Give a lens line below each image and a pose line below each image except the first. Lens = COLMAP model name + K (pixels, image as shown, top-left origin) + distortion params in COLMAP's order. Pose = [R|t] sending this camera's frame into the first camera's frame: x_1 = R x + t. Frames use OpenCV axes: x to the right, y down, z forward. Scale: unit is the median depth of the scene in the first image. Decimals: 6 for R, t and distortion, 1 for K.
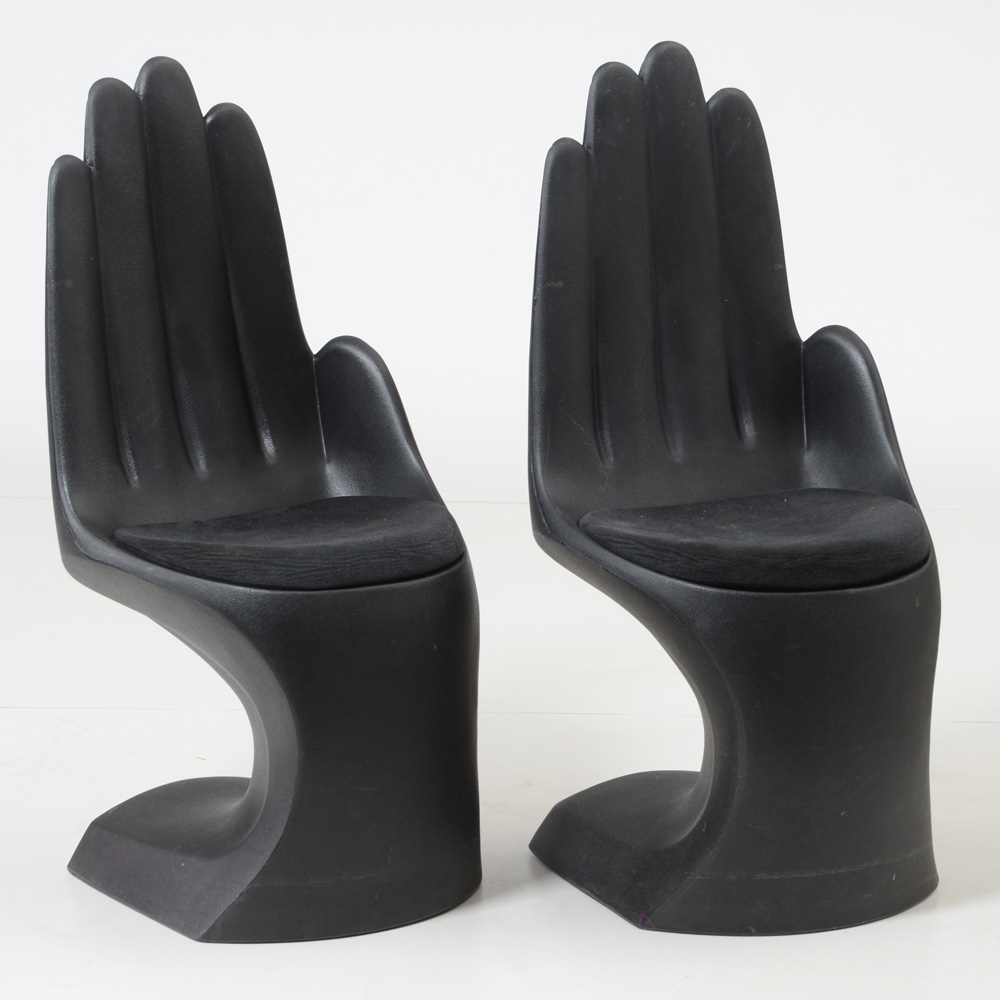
lens RADIAL K [[4015.2, 0, 530.1], [0, 4015.2, 498.5], [0, 0, 1]] dist [0.449360, -0.563103]
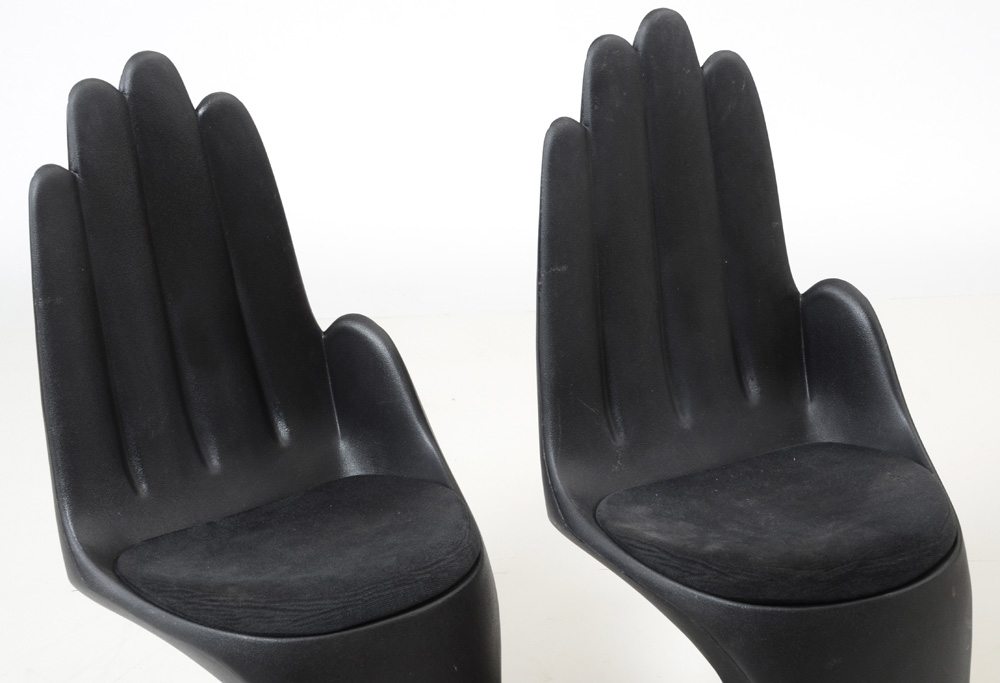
lens RADIAL K [[2029.8, 0, 500.0], [0, 2029.8, 341.5], [0, 0, 1]] dist [0.283635, 0.033739]
pose [[0.998835, -0.048024, -0.004775, -0.006715], [0.048260, 0.993507, 0.103027, -0.086874], [-0.000204, -0.103138, 0.994667, 0.499964]]
